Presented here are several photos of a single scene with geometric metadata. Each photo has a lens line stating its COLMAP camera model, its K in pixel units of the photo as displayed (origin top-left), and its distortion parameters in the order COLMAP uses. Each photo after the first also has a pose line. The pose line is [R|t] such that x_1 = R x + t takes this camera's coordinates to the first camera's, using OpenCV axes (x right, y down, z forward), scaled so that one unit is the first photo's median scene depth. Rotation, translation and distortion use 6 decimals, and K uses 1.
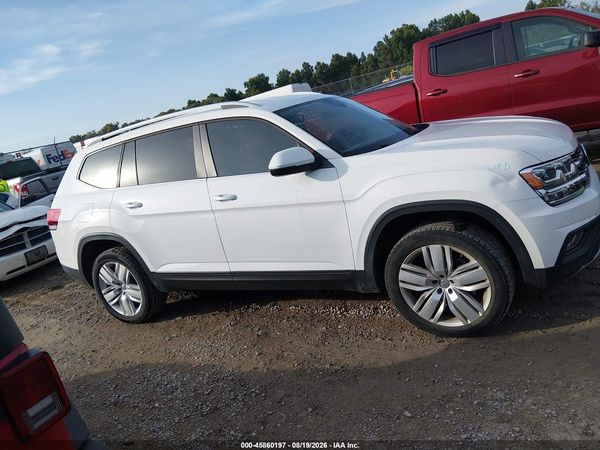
lens RADIAL K [[450.7, 0, 305.8], [0, 450.7, 226.7], [0, 0, 1]] dist [0.099731, -0.165561]
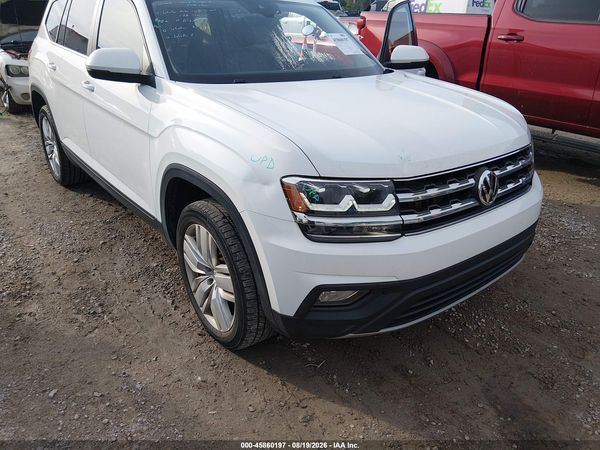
lens RADIAL K [[450.7, 0, 305.8], [0, 450.7, 226.7], [0, 0, 1]] dist [0.099731, -0.165561]
pose [[0.892671, 0.379398, -0.243301, 0.590172], [-0.317350, 0.912413, 0.258441, -0.204332], [0.320043, -0.153491, 0.934887, 0.308386]]
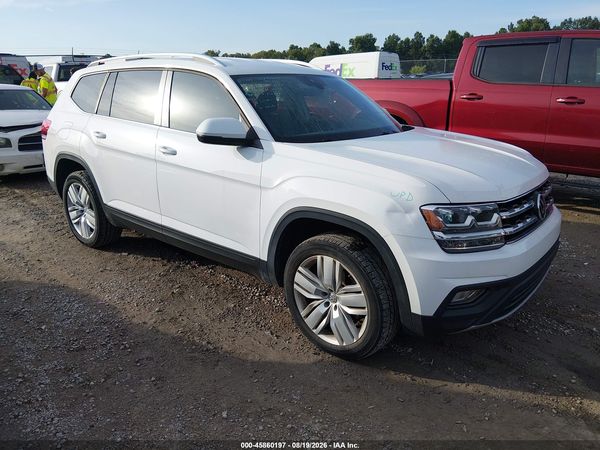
lens RADIAL K [[450.7, 0, 305.8], [0, 450.7, 226.7], [0, 0, 1]] dist [0.099731, -0.165561]
pose [[0.953864, 0.274317, -0.122041, 0.315071], [-0.263764, 0.959813, 0.095854, -0.091523], [0.143430, -0.059241, 0.987886, 0.065091]]
